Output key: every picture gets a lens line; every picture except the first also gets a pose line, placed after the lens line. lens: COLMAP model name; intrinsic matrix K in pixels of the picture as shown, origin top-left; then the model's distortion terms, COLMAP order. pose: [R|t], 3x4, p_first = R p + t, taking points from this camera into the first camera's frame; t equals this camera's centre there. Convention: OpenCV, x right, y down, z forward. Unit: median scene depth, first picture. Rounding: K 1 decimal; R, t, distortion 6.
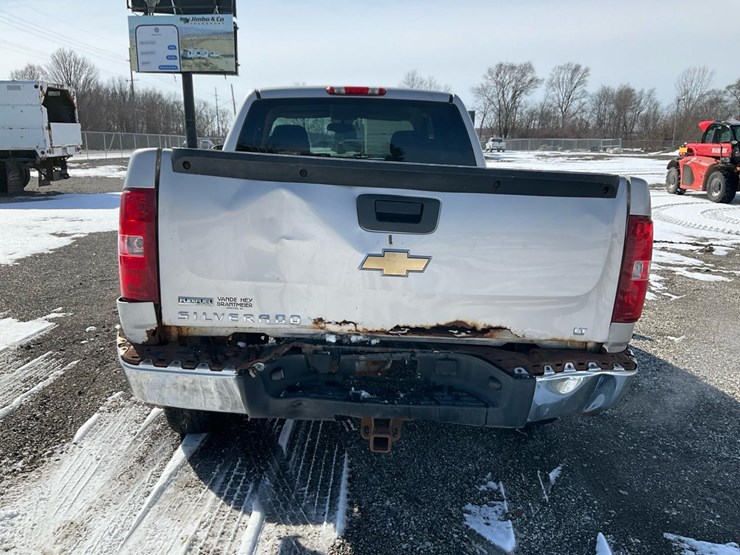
lens RADIAL K [[616.5, 0, 370.0], [0, 616.5, 277.5], [0, 0, 1]] dist [0.082192, -0.146448]
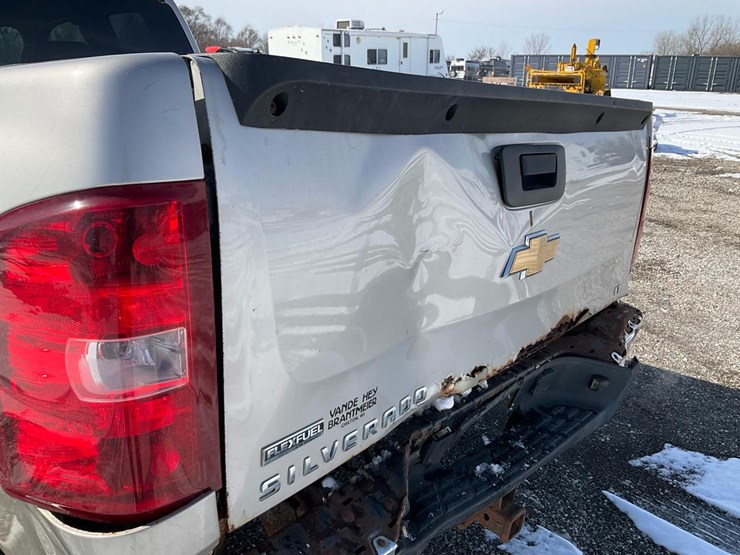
lens RADIAL K [[613.3, 0, 370.0], [0, 613.3, 277.5], [0, 0, 1]] dist [0.067991, -0.100705]
pose [[0.686531, -0.222946, 0.692076, -0.419323], [0.143598, 0.974658, 0.171529, -0.108270], [-0.712779, -0.018379, 0.701148, 0.562321]]
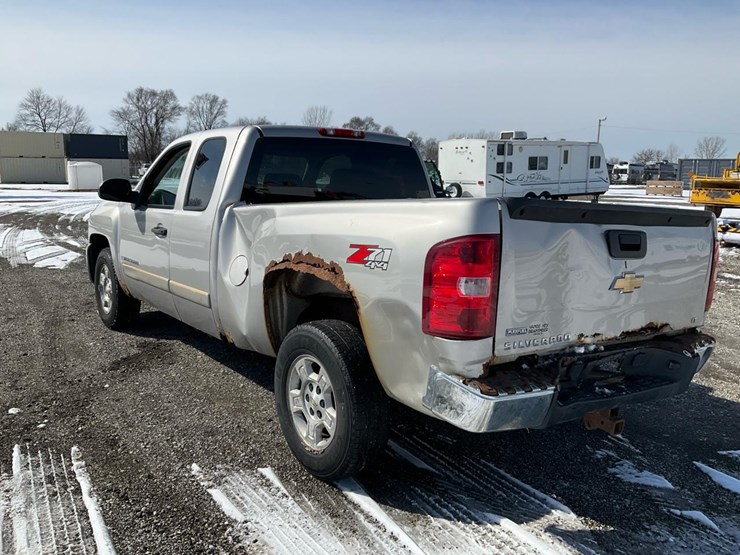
lens RADIAL K [[616.5, 0, 370.0], [0, 616.5, 277.5], [0, 0, 1]] dist [0.082192, -0.146448]
pose [[0.842821, -0.080167, 0.532190, -0.907036], [0.102003, 0.994715, -0.011701, -0.060604], [-0.528439, 0.064147, 0.846544, 0.153540]]
